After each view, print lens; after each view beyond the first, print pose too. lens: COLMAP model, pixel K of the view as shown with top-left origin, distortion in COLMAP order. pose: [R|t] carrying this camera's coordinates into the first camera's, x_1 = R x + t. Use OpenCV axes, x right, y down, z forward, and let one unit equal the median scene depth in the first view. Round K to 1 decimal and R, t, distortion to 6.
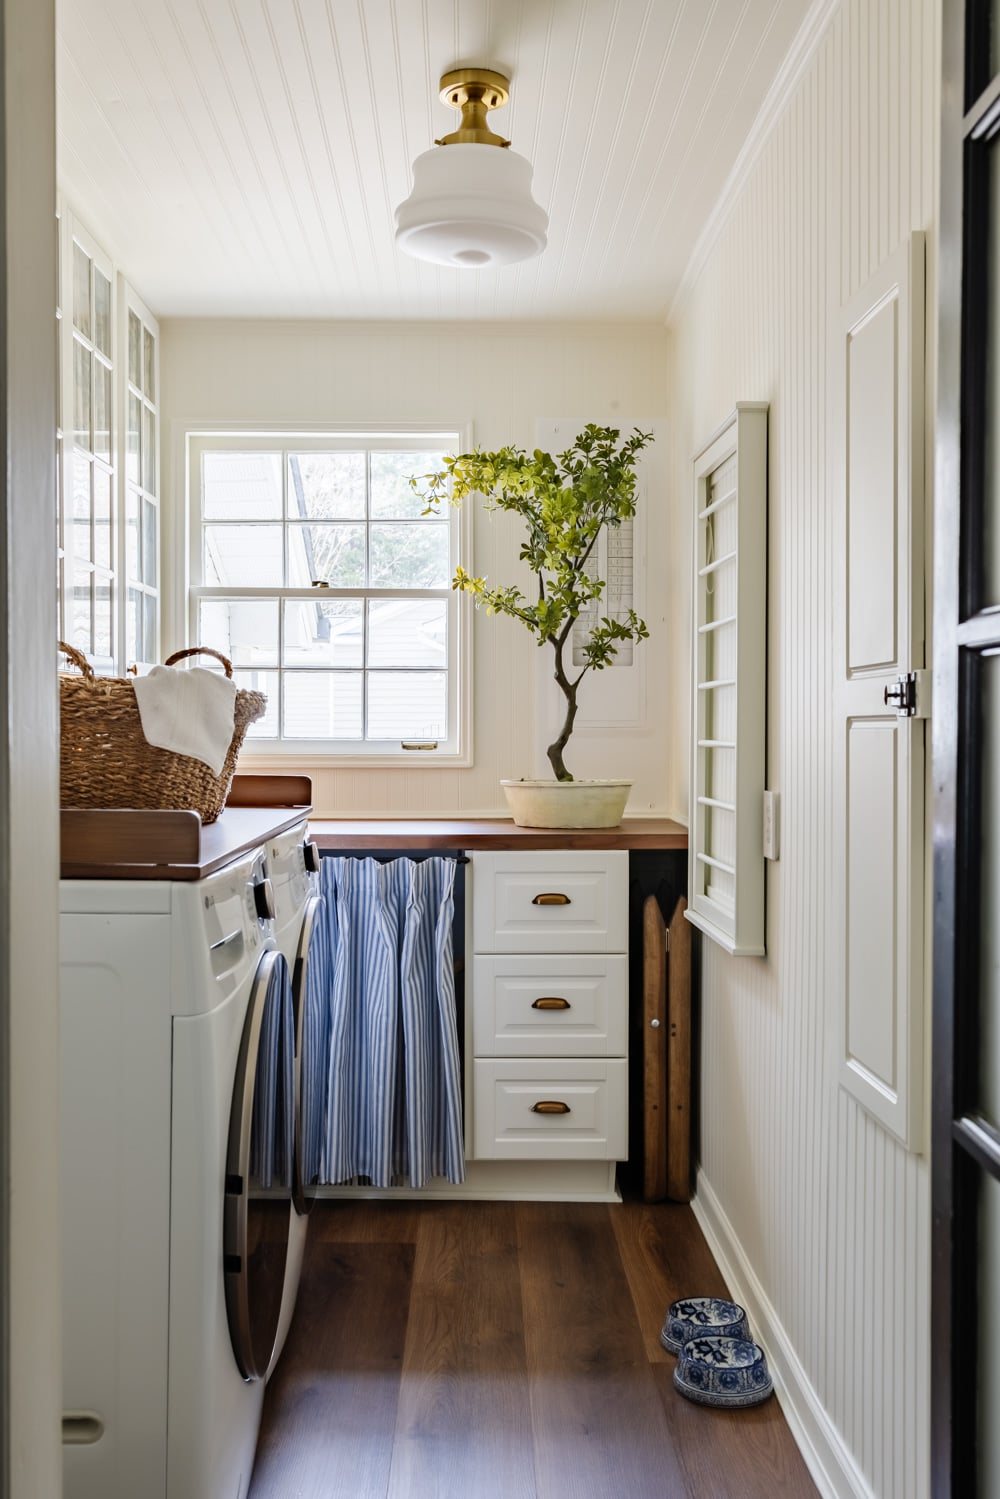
lens RADIAL K [[1492.0, 0, 500.0], [0, 1492.0, 749.5], [0, 0, 1]] dist [0.010267, 0.003344]
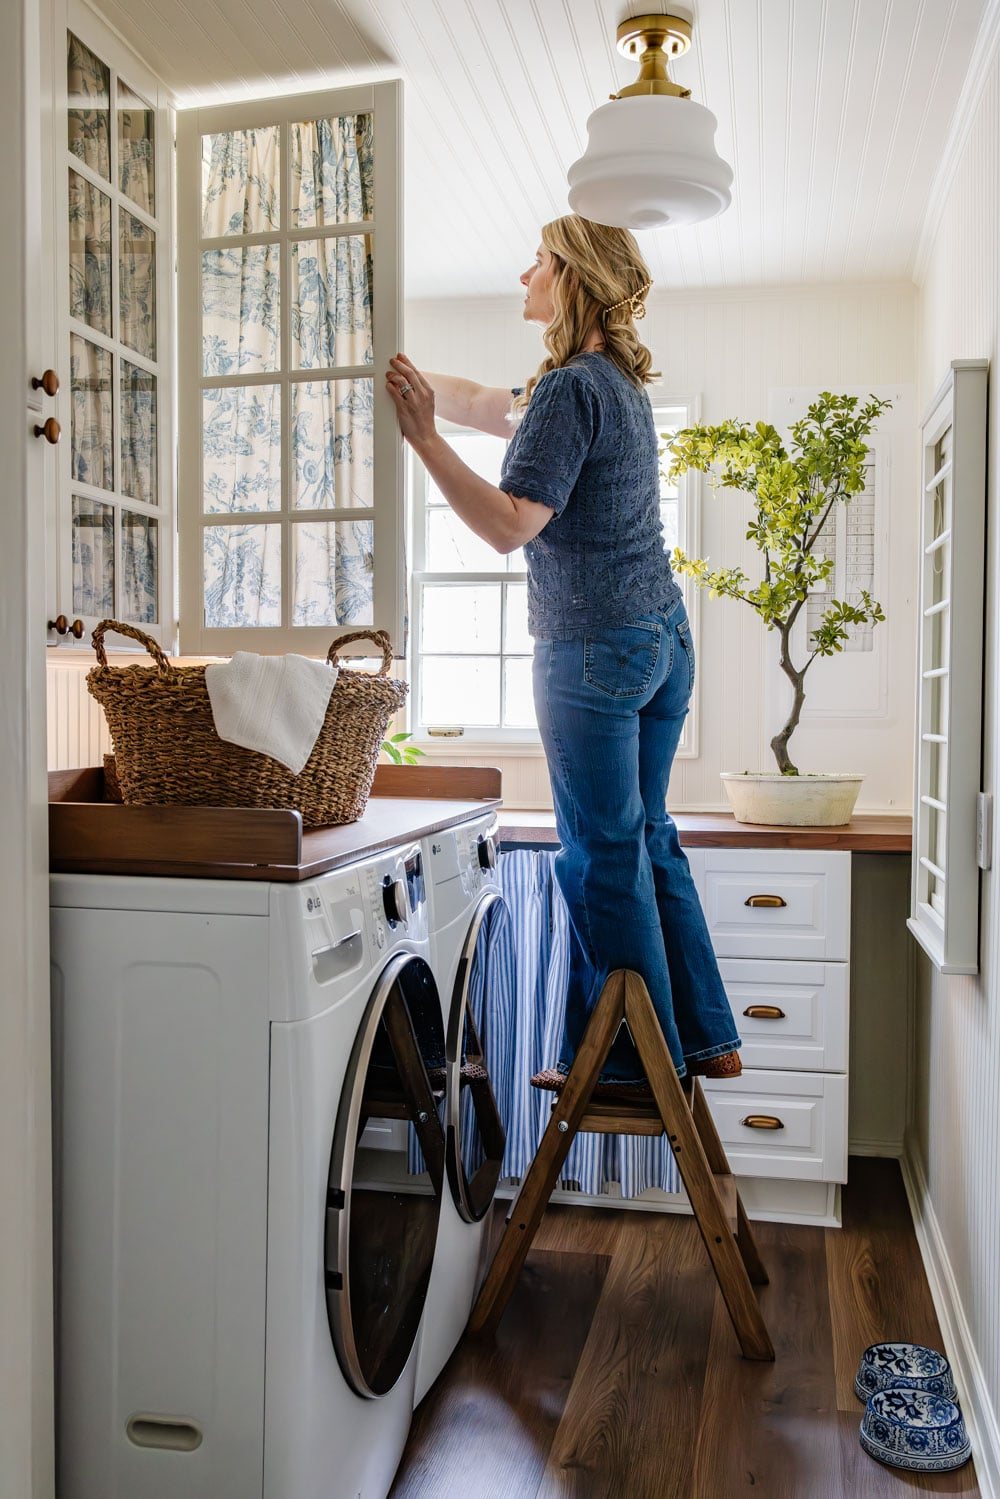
lens RADIAL K [[1506.0, 0, 500.0], [0, 1506.0, 749.5], [0, 0, 1]] dist [0.009968, -0.002852]
pose [[0.979311, 0.010629, -0.202084, 0.061225], [-0.008246, 0.999886, 0.012633, -0.005693], [0.202195, -0.010705, 0.979287, 0.038462]]
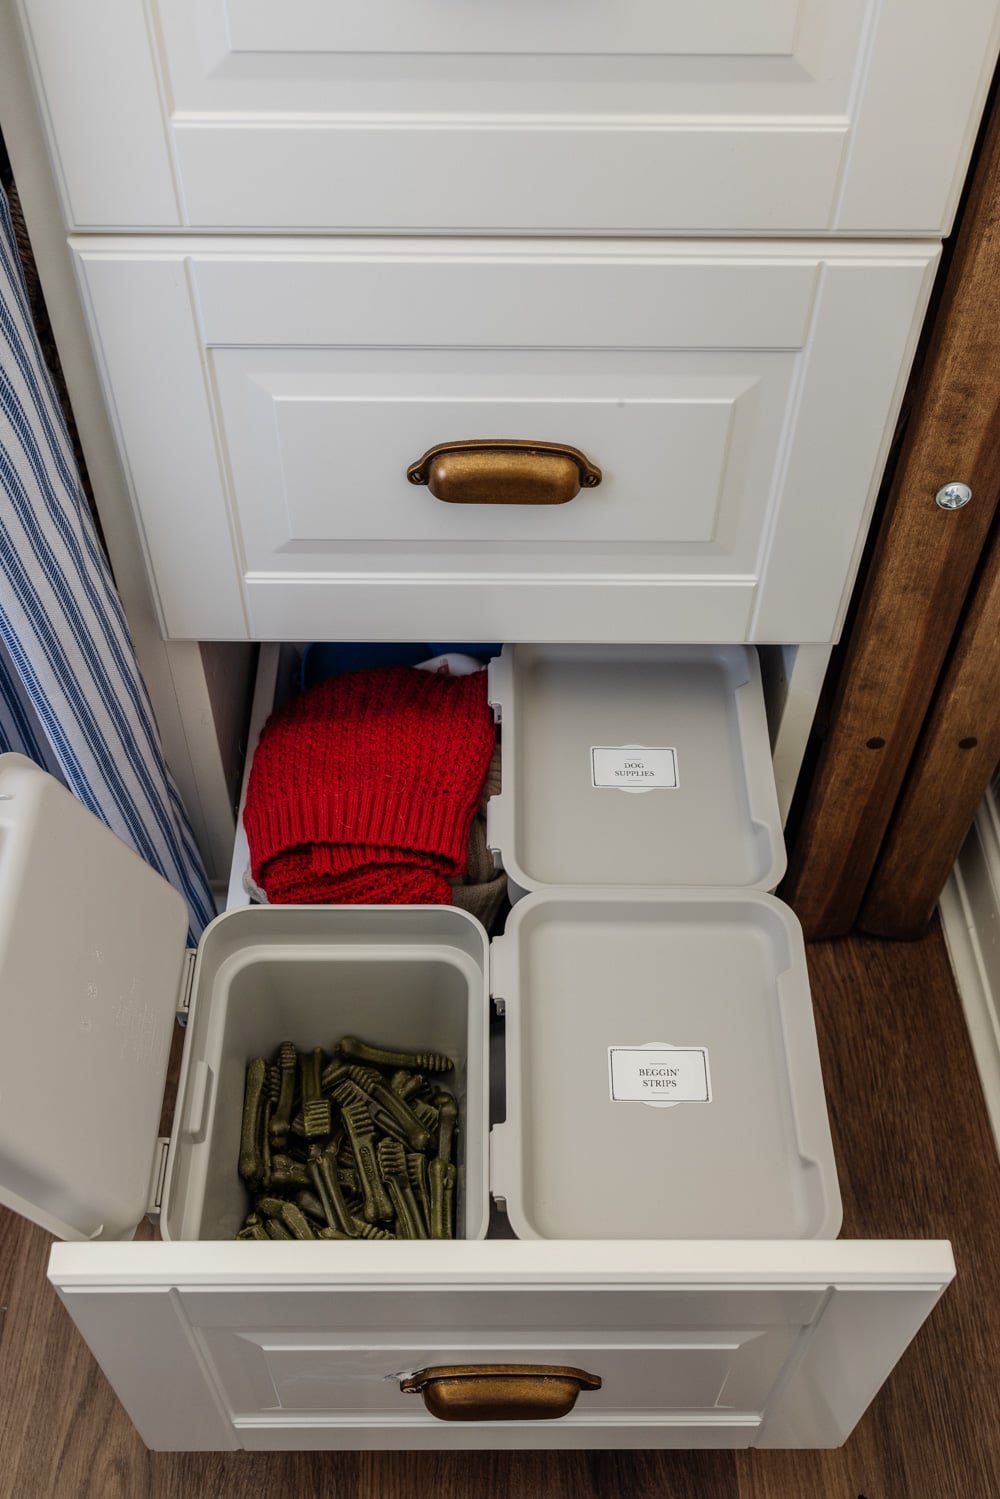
lens RADIAL K [[1534.0, 0, 500.0], [0, 1534.0, 749.5], [0, 0, 1]] dist [0.007565, 0.003471]
pose [[0.999904, 0.004421, 0.013138, 0.030958], [-0.012905, 0.642891, 0.765849, 0.037193], [-0.005060, -0.765945, 0.642887, 0.836582]]
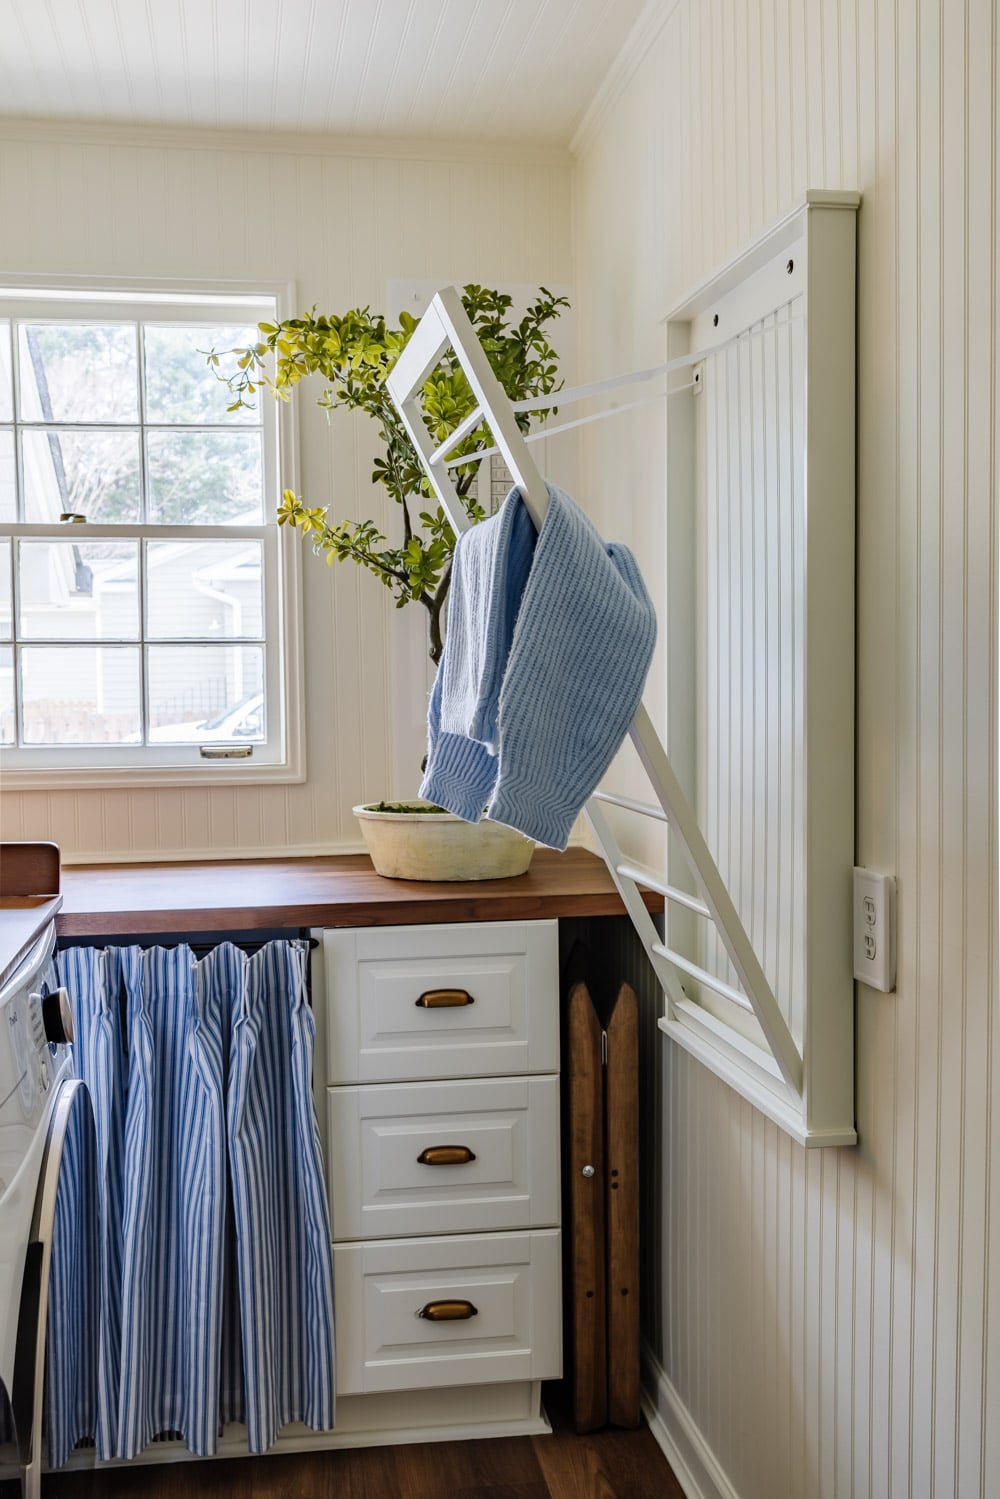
lens RADIAL K [[1492.0, 0, 500.0], [0, 1492.0, 749.5], [0, 0, 1]] dist [0.010267, 0.003344]
pose [[0.988852, -0.019849, 0.147573, -0.036216], [0.014421, 0.999183, 0.037763, -0.033444], [-0.148202, -0.035214, 0.988330, 0.348806]]
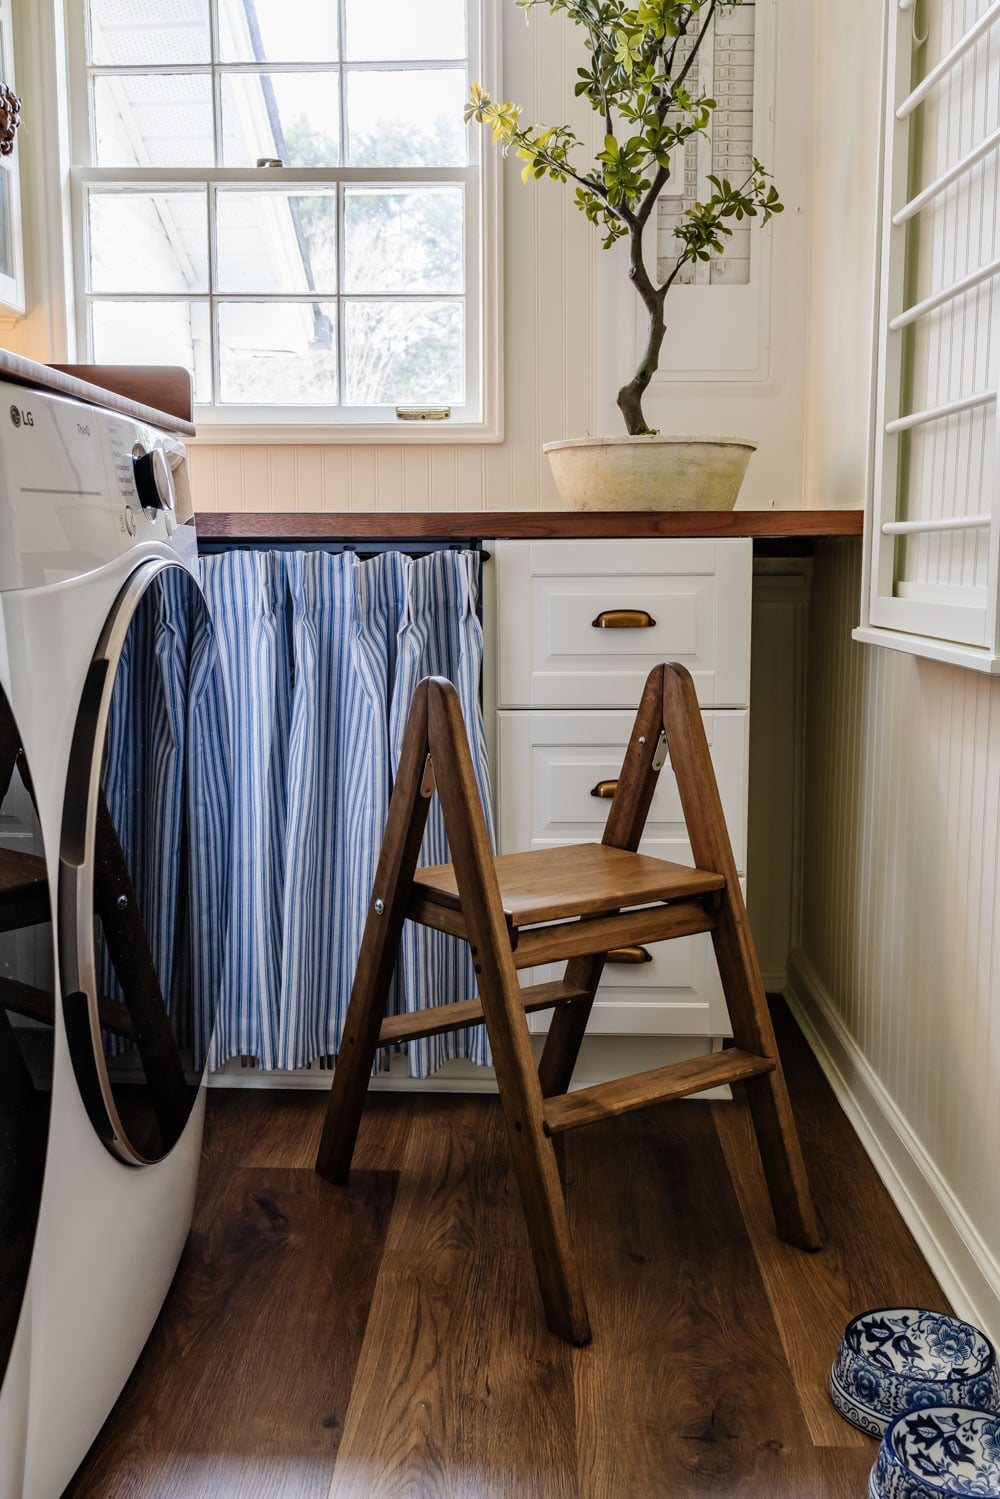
lens RADIAL K [[1492.0, 0, 500.0], [0, 1492.0, 749.5], [0, 0, 1]] dist [0.010267, 0.003344]
pose [[0.999125, 0.001629, -0.041783, 0.009485], [0.003097, 0.993613, 0.112802, 0.084084], [0.041700, -0.112833, 0.992739, 0.386617]]
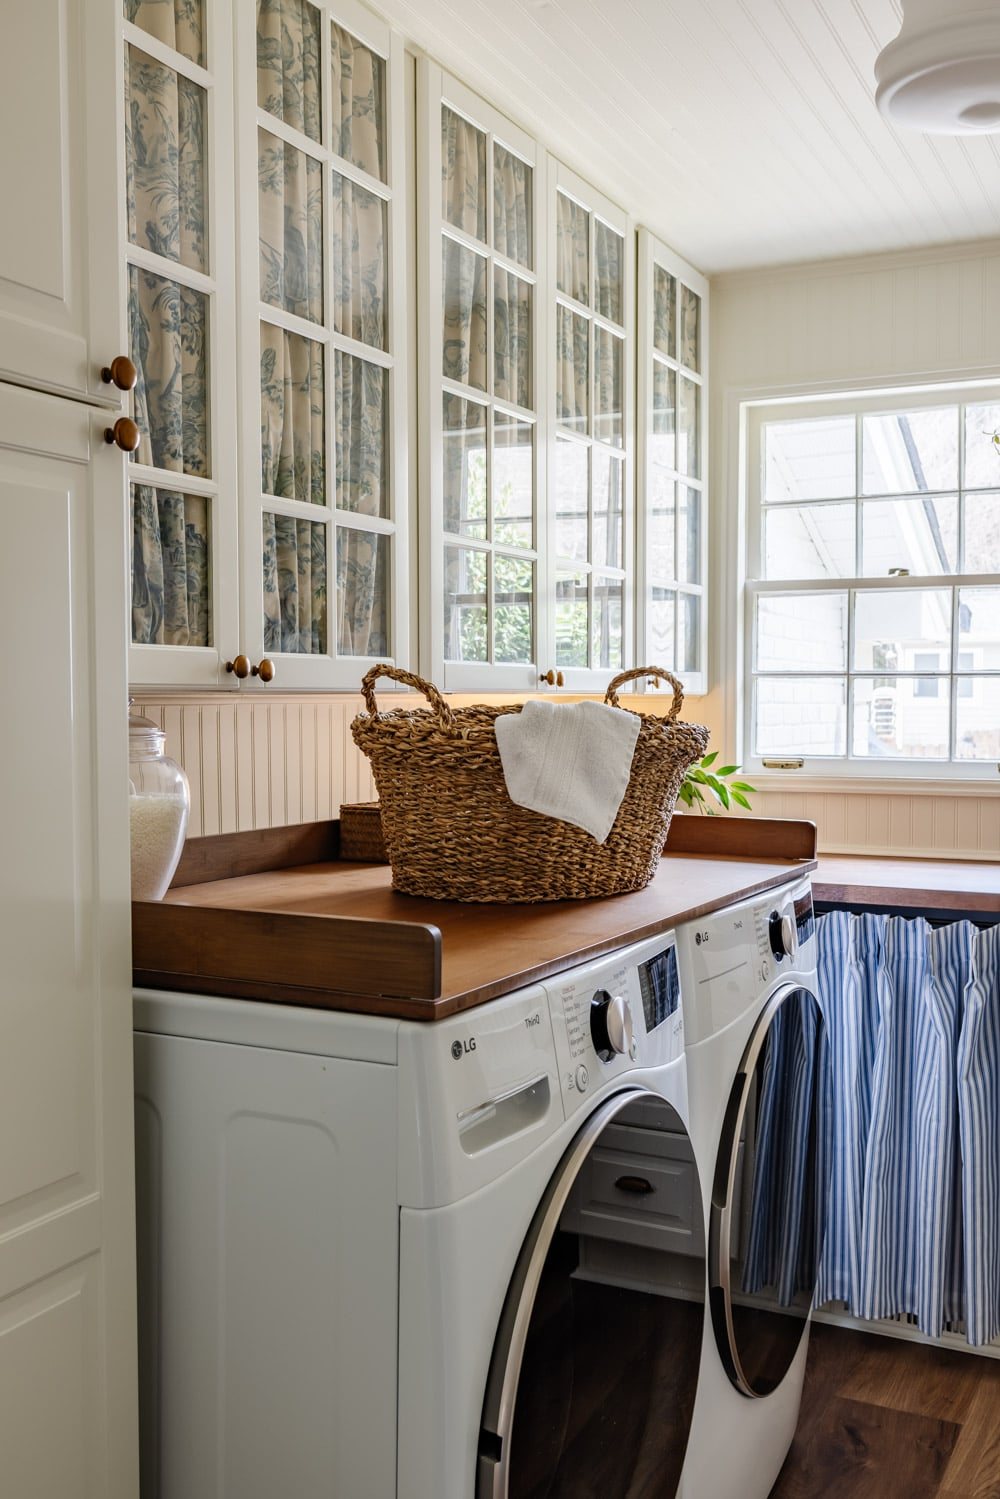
lens RADIAL K [[1492.0, 0, 500.0], [0, 1492.0, 749.5], [0, 0, 1]] dist [0.010267, 0.003344]
pose [[0.887736, 0.013385, -0.460158, 0.078098], [-0.007188, 0.999858, 0.015218, -0.027596], [0.460297, -0.010202, 0.887707, 0.191313]]
